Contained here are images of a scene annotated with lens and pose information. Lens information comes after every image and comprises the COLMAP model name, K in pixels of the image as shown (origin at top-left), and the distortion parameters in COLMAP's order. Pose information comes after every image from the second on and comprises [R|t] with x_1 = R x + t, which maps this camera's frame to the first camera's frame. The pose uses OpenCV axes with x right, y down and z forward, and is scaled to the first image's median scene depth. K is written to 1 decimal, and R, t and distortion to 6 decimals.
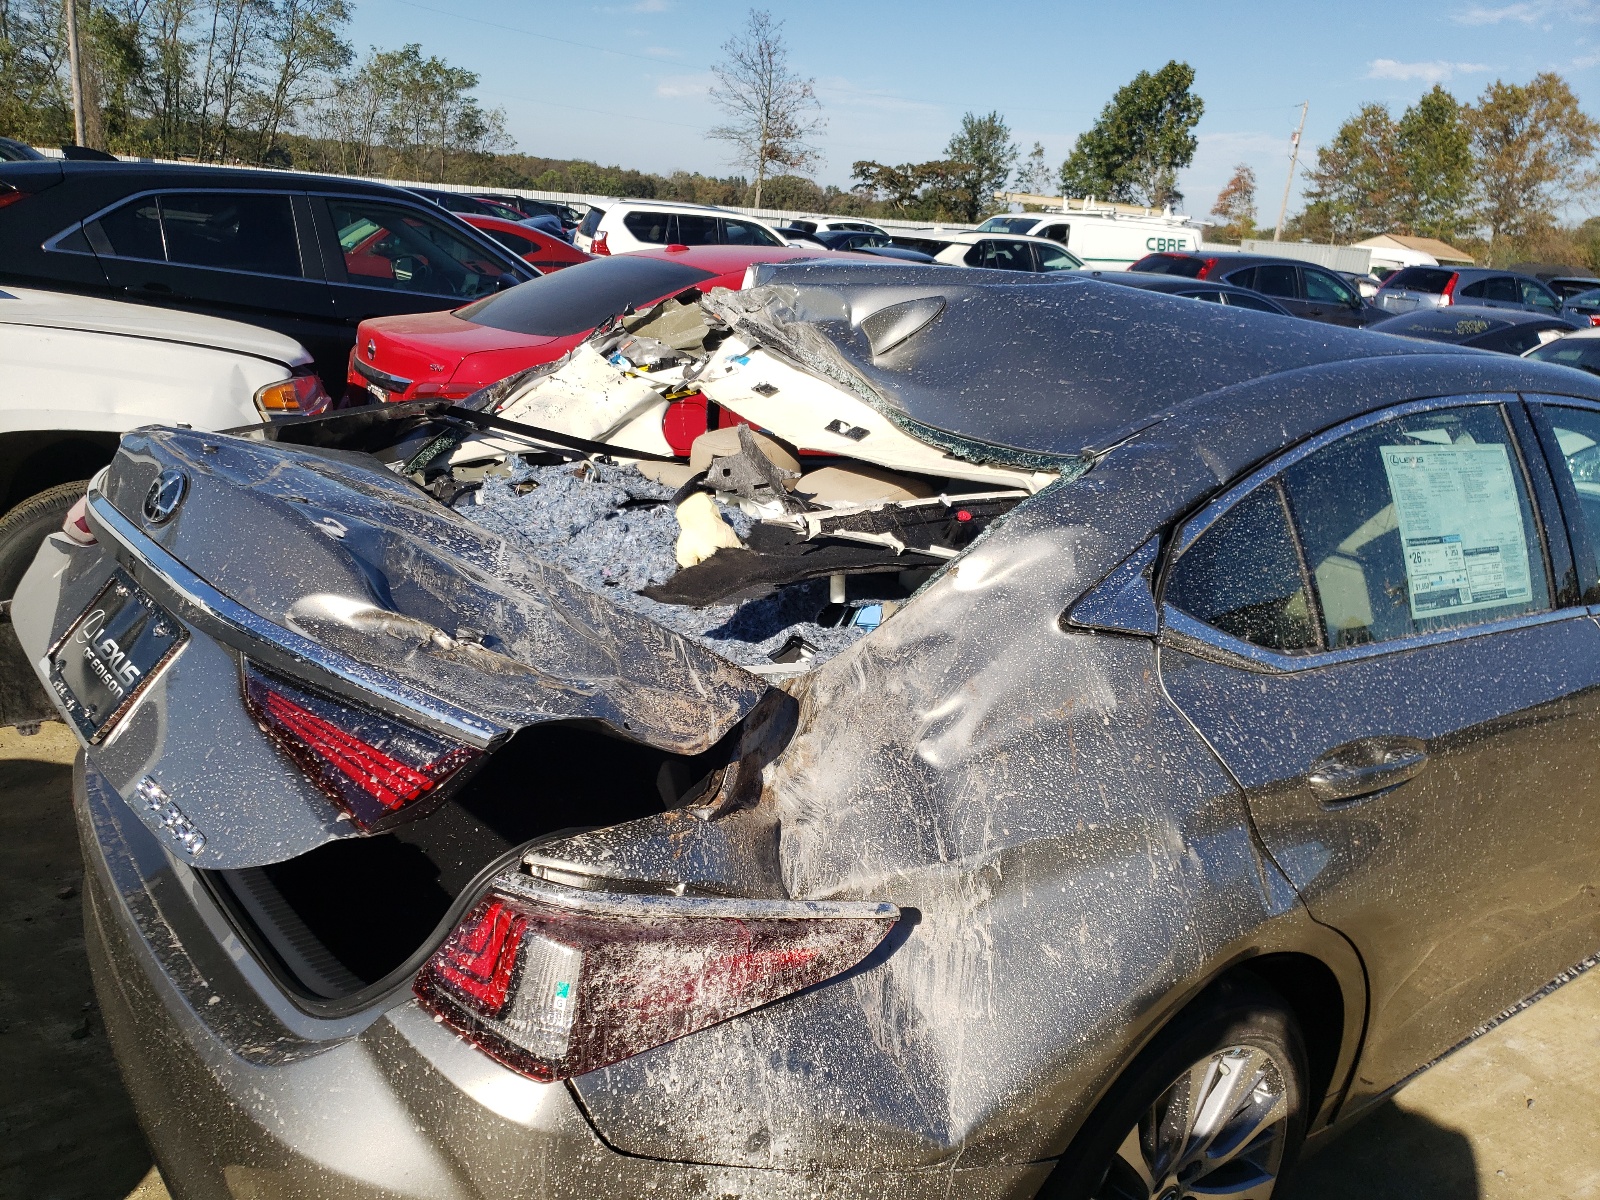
lens RADIAL K [[1212.5, 0, 808.0], [0, 1212.5, 598.9], [0, 0, 1]] dist [0.022774, -0.003258]
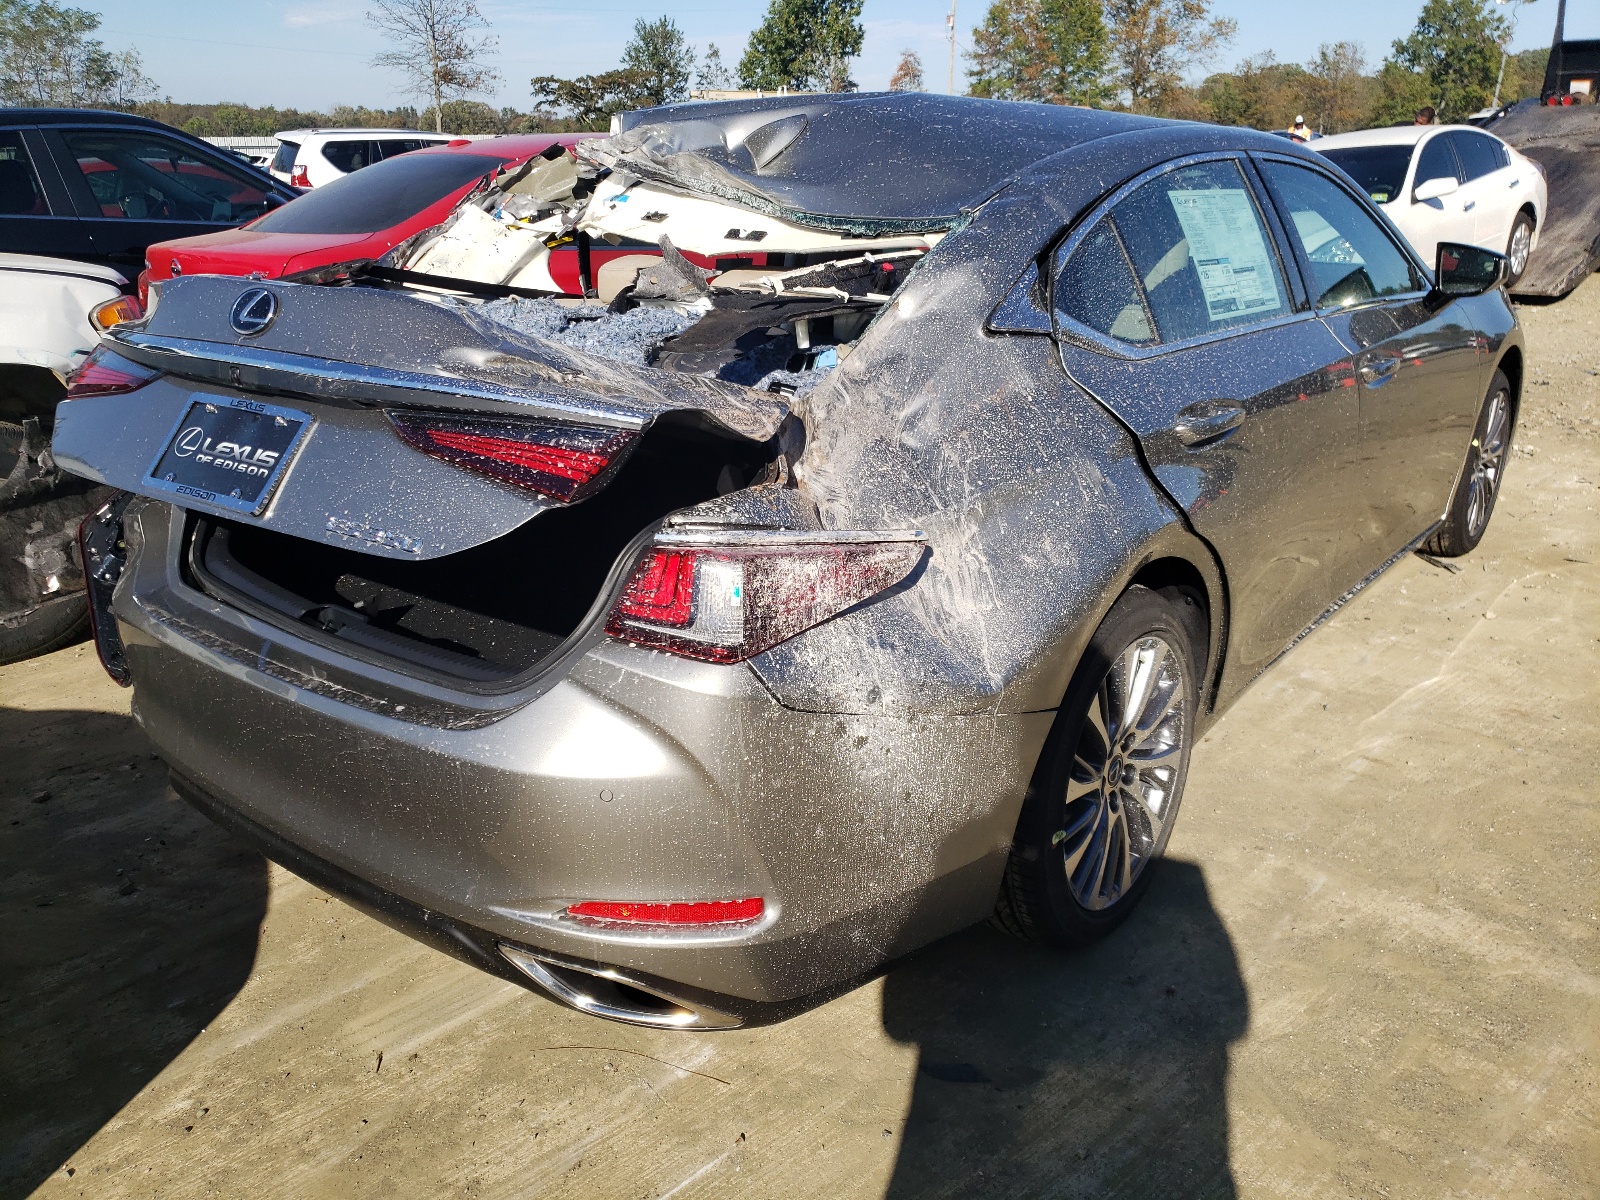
lens RADIAL K [[1212.5, 0, 788.5], [0, 1212.5, 609.6], [0, 0, 1]] dist [0.022774, -0.003258]
pose [[0.965714, -0.171082, 0.195261, -0.246335], [0.158213, 0.984174, 0.079818, 0.145405], [-0.205826, -0.046189, 0.977498, -0.197264]]
